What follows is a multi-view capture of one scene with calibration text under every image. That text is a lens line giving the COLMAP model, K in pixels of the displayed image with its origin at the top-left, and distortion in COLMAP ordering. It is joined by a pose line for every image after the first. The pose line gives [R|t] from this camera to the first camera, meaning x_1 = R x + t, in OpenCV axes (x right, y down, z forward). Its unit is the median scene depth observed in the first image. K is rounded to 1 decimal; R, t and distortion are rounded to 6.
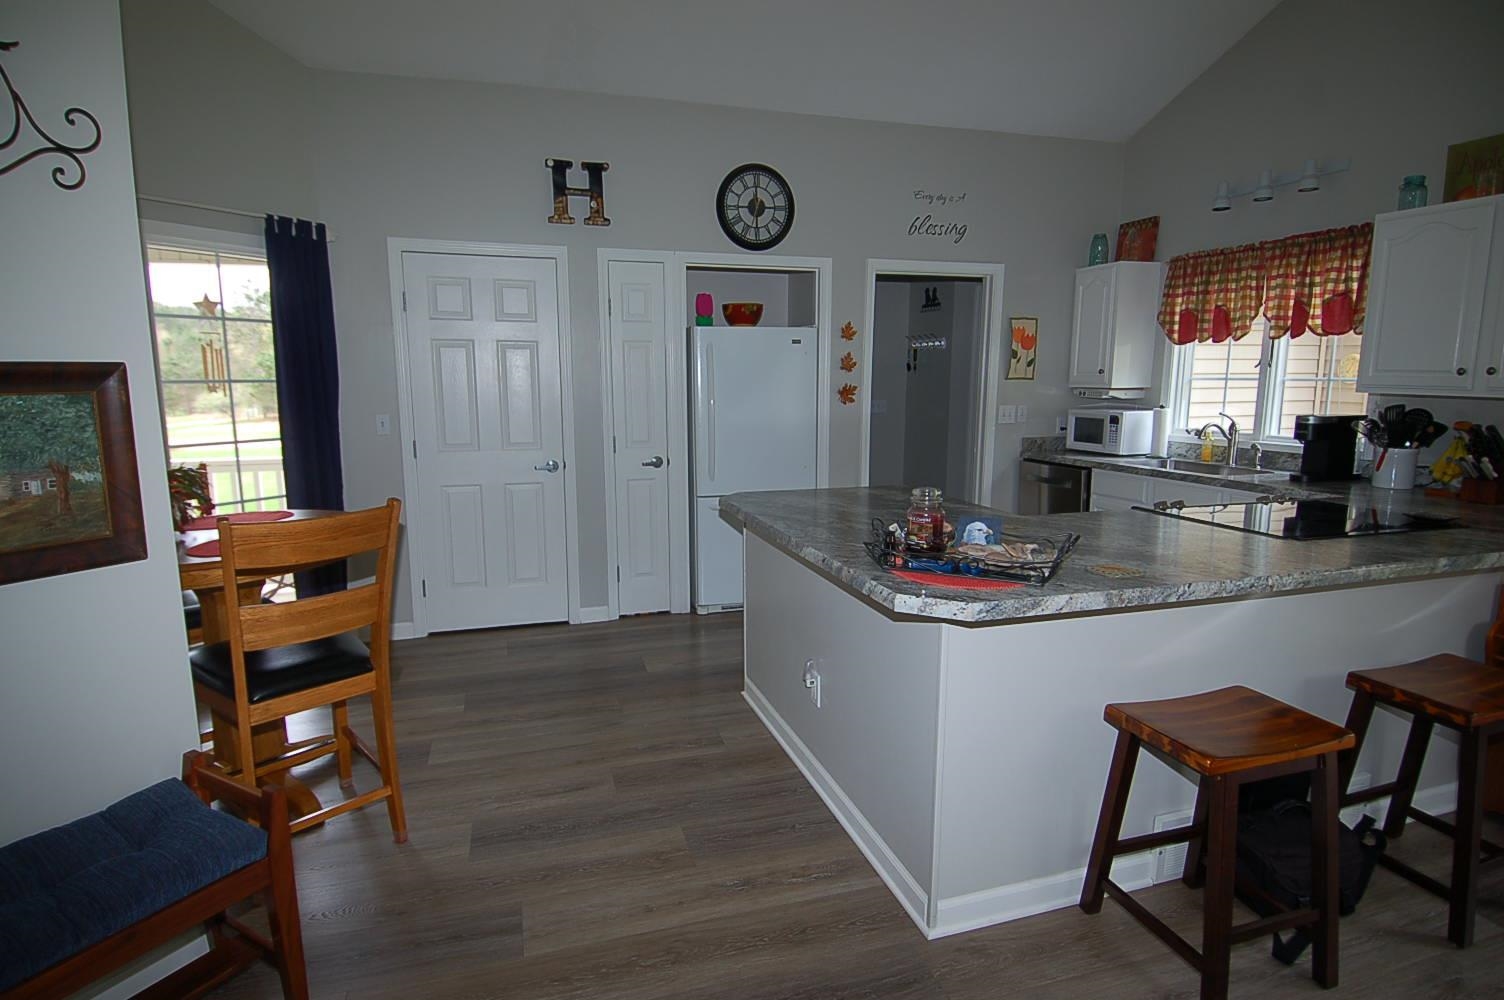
lens RADIAL K [[781.6, 0, 748.3], [0, 781.6, 499.9], [0, 0, 1]] dist [0.017703, -0.015091]
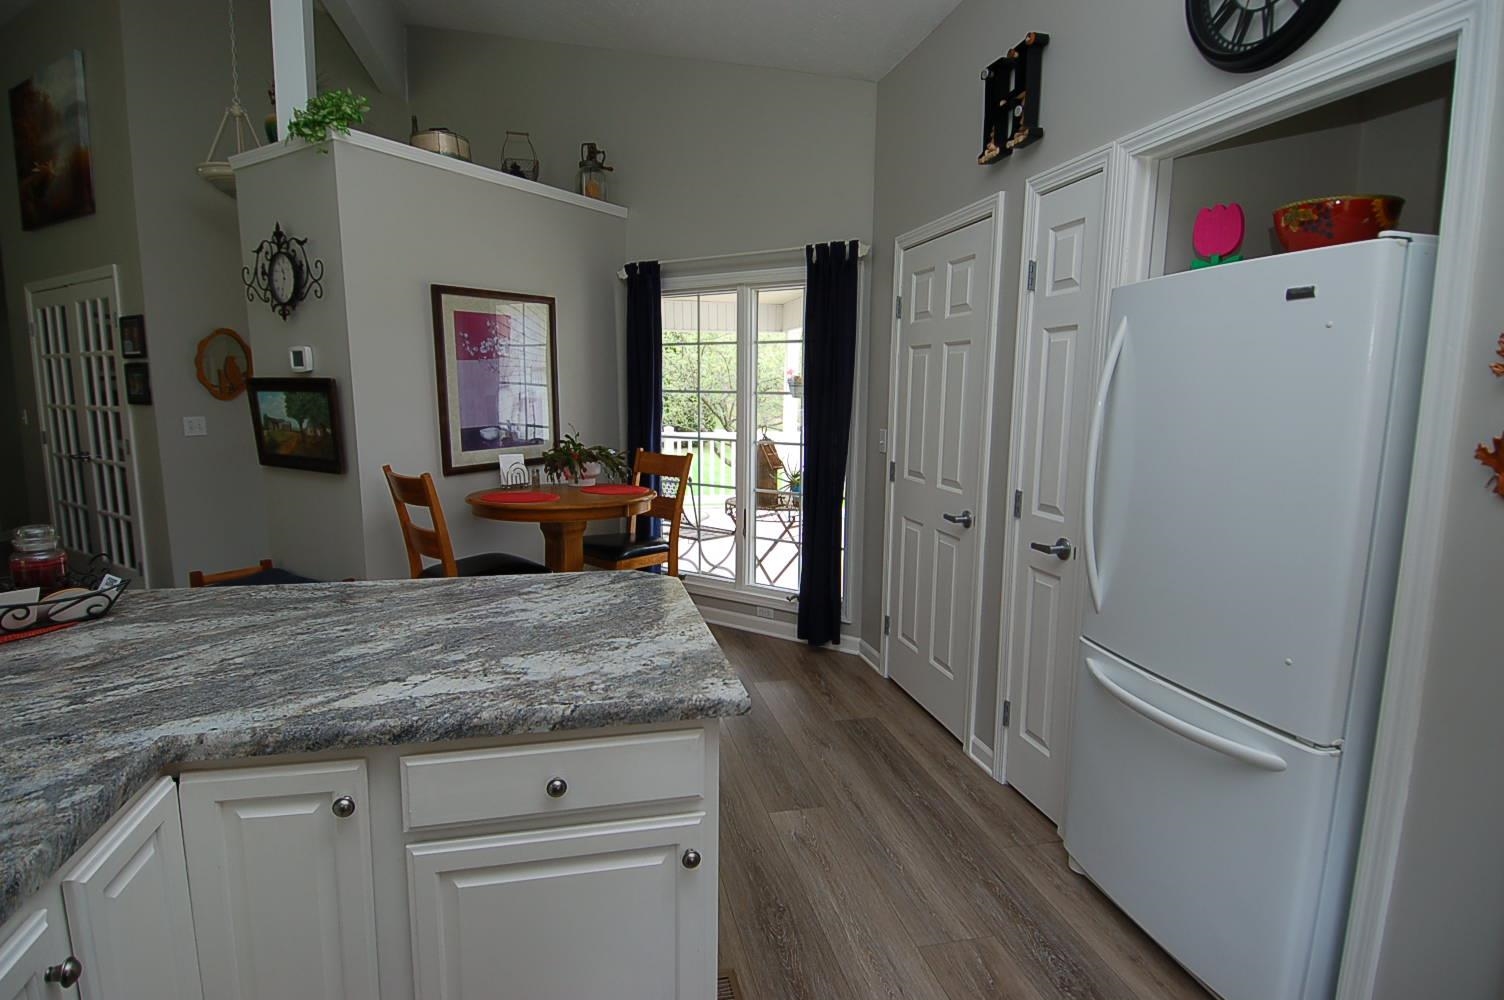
lens RADIAL K [[781.6, 0, 736.6], [0, 781.6, 504.8], [0, 0, 1]] dist [0.017703, -0.015091]
pose [[-0.077549, 0.148445, -0.985875, 0.446660], [-0.164734, 0.973353, 0.159518, -0.130625], [0.983285, 0.174778, -0.051029, 0.814579]]
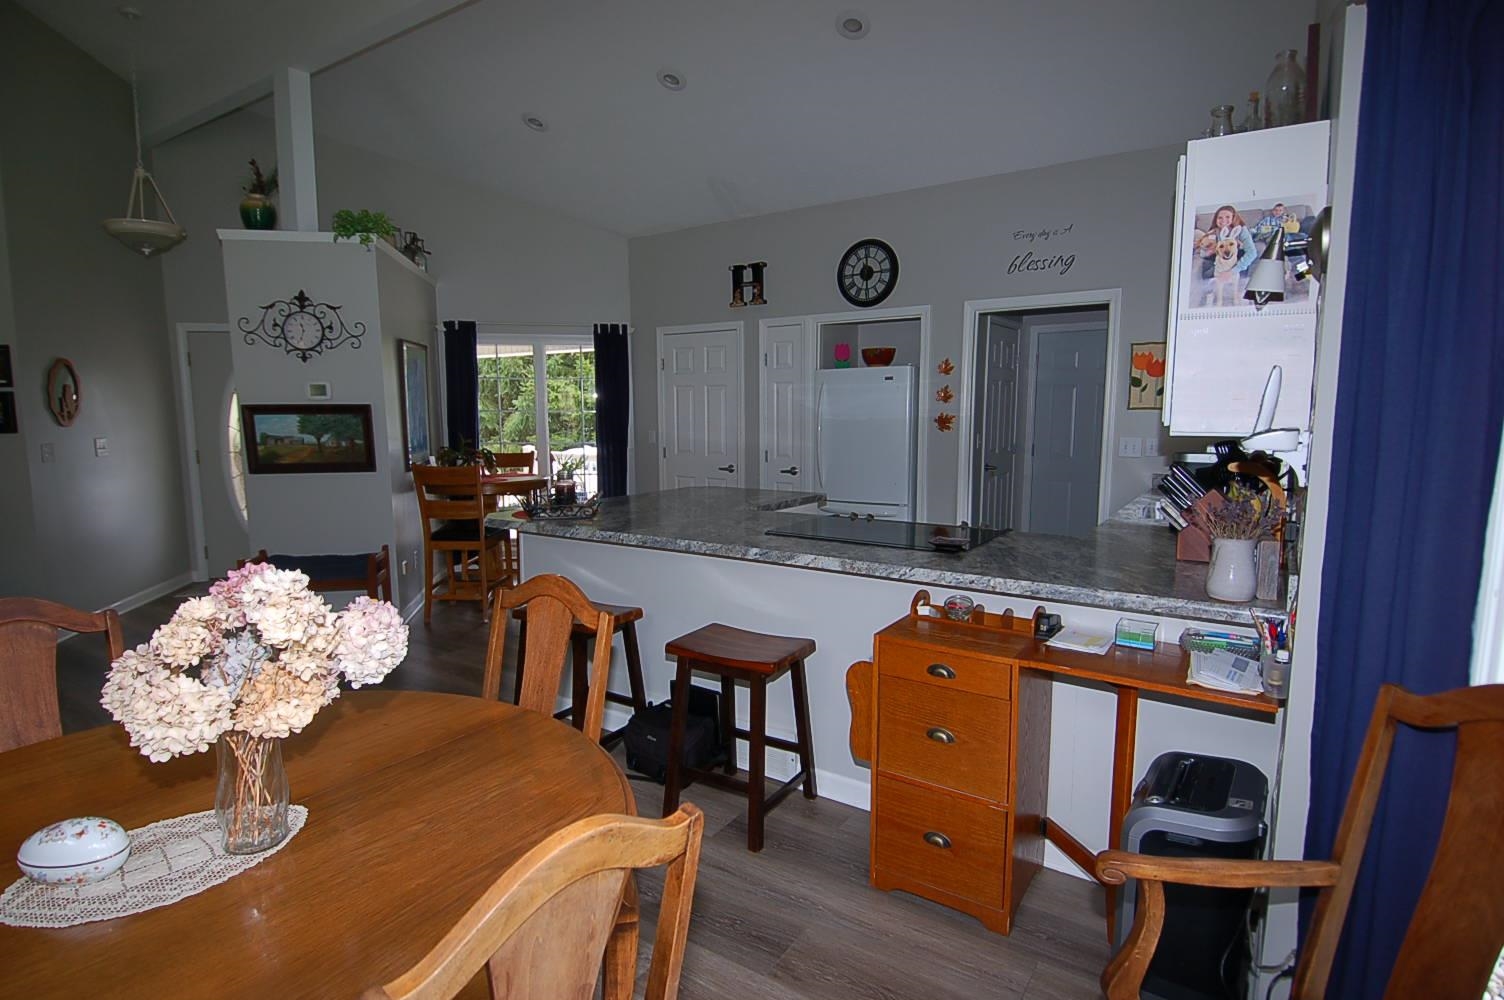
lens RADIAL K [[781.6, 0, 744.9], [0, 781.6, 493.4], [0, 0, 1]] dist [0.017703, -0.015091]
pose [[0.635378, 0.080833, -0.767959, 0.882777], [-0.116761, 0.993128, 0.007930, -0.010787], [0.763323, 0.084629, 0.640450, 0.078682]]
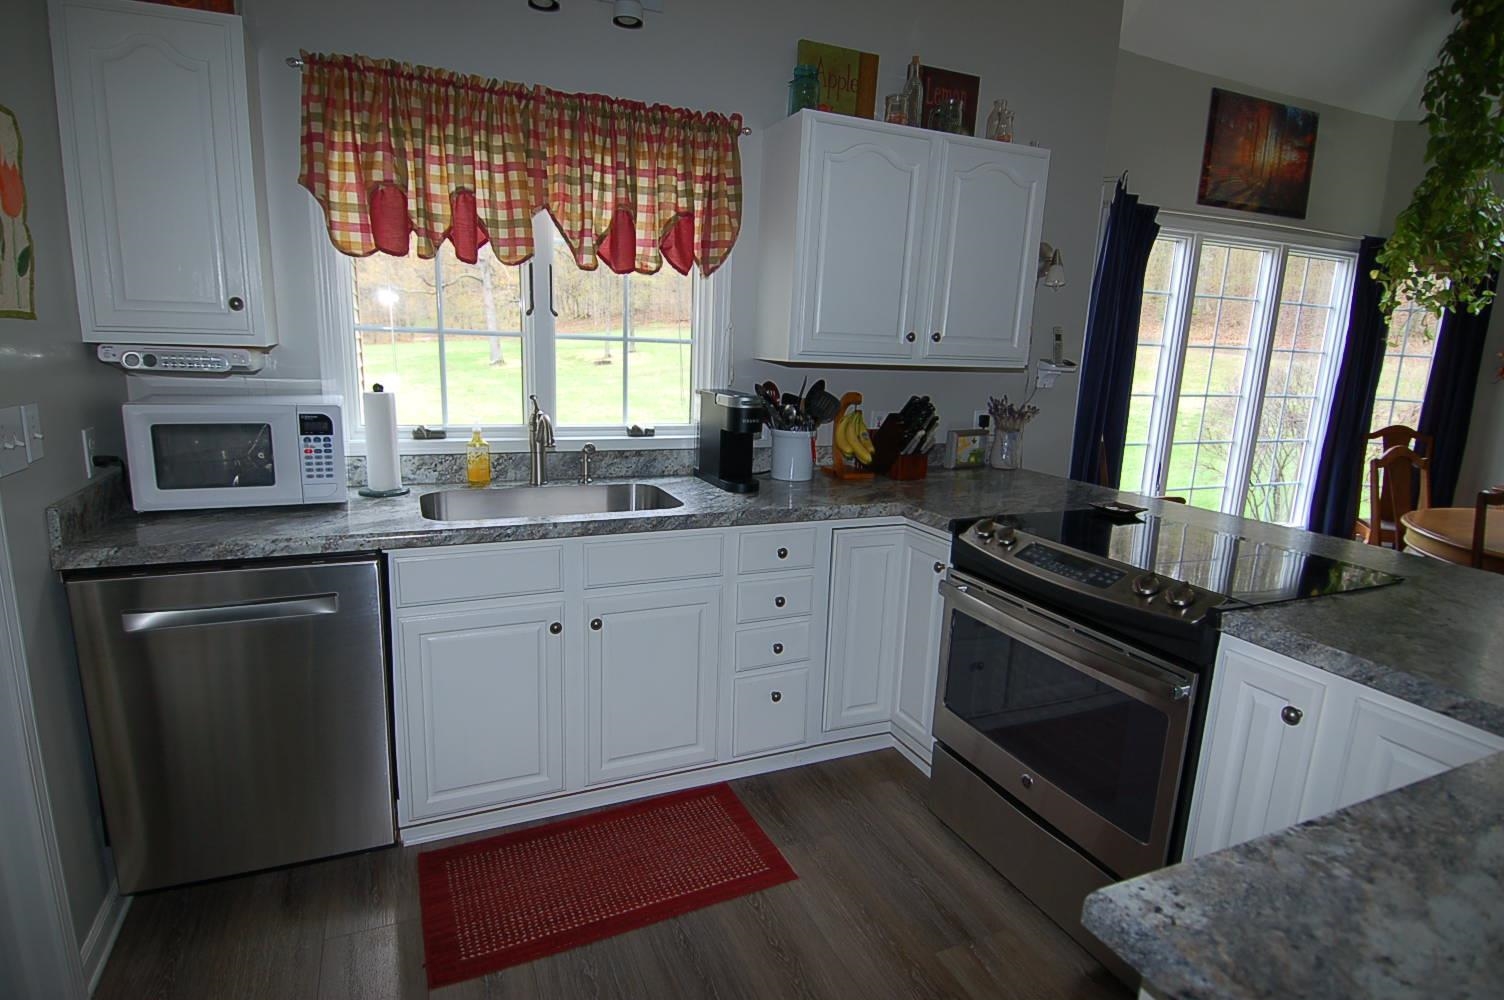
lens RADIAL K [[781.6, 0, 749.1], [0, 781.6, 505.8], [0, 0, 1]] dist [0.017703, -0.015091]
pose [[-0.116834, -0.205852, 0.971584, 0.025322], [0.120915, 0.968058, 0.219645, -0.135618], [-0.985763, 0.143141, -0.088212, 0.890518]]
